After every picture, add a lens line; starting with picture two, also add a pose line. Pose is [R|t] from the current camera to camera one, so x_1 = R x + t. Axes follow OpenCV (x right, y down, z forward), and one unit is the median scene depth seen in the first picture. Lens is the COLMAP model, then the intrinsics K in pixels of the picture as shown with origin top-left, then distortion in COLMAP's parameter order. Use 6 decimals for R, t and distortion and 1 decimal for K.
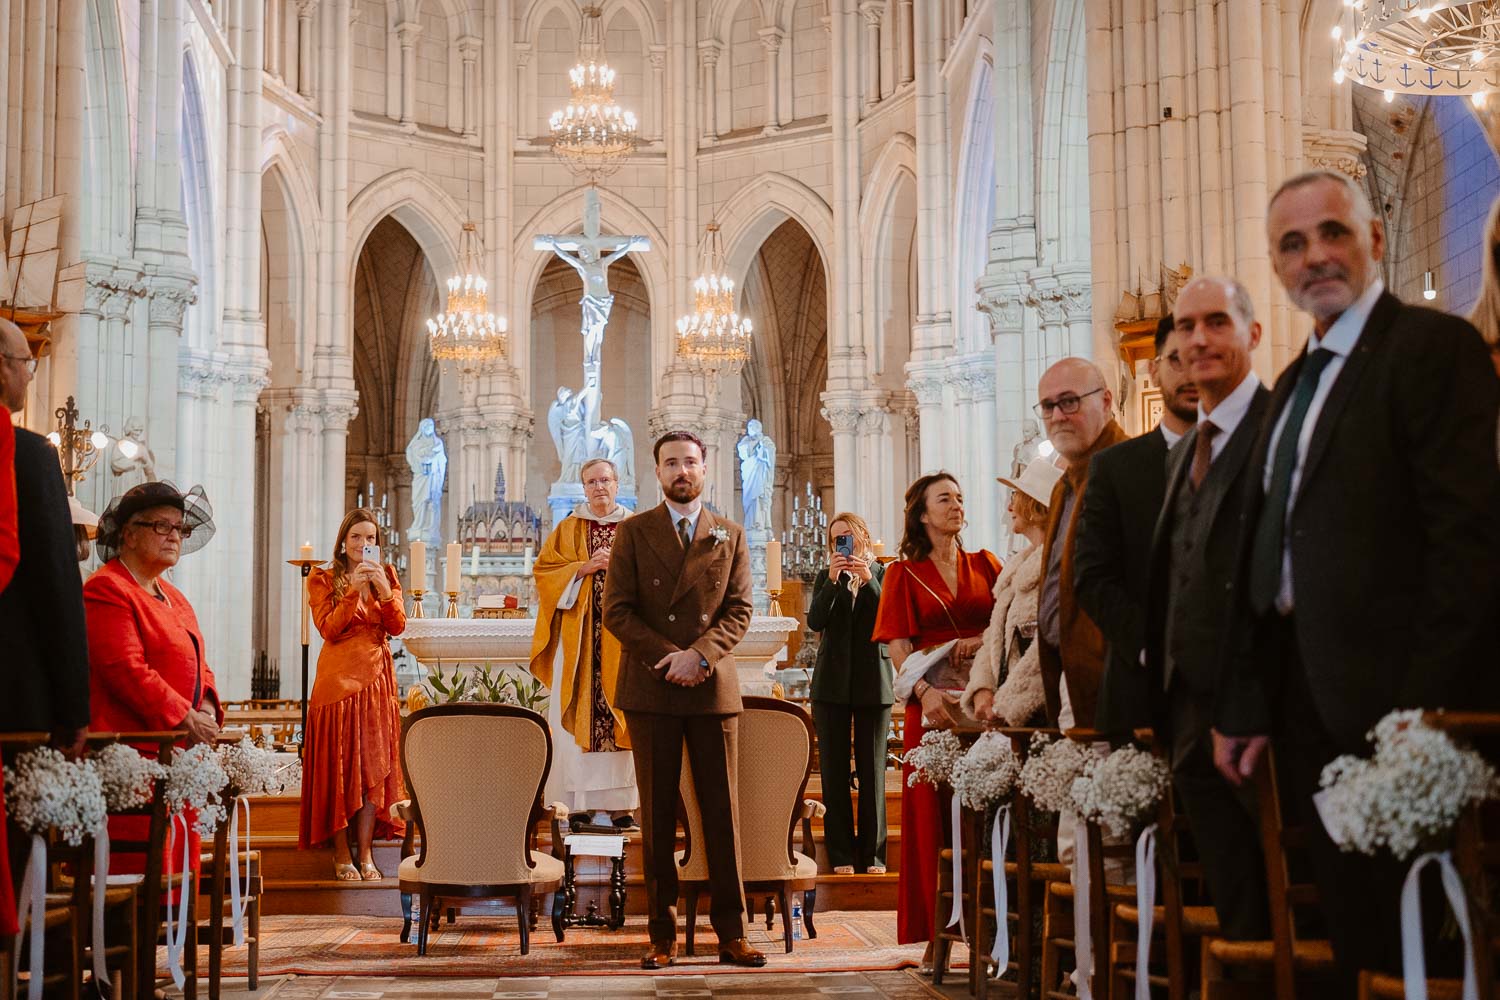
lens RADIAL K [[2176.8, 0, 751.2], [0, 2176.8, 532.0], [0, 0, 1]] dist [-0.012685, 0.098404]
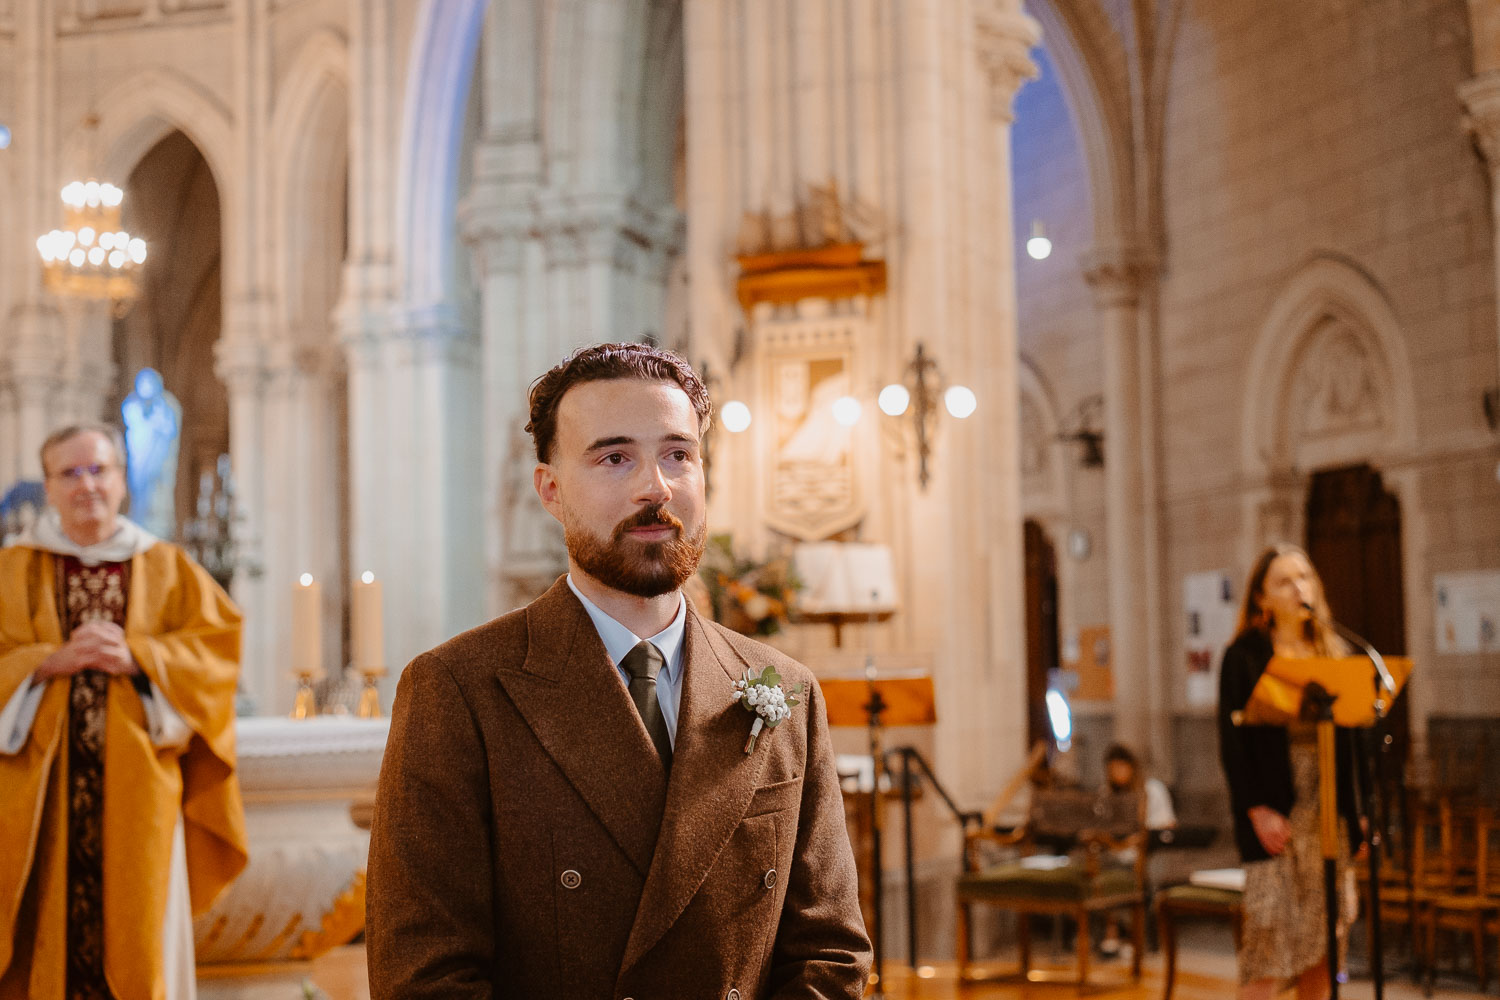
lens RADIAL K [[2176.8, 0, 751.2], [0, 2176.8, 532.0], [0, 0, 1]] dist [-0.012685, 0.098404]
pose [[0.951836, 0.013807, 0.306298, -0.034993], [-0.017635, 0.999797, 0.009734, -0.008090], [-0.306101, -0.014666, 0.951886, 0.234835]]
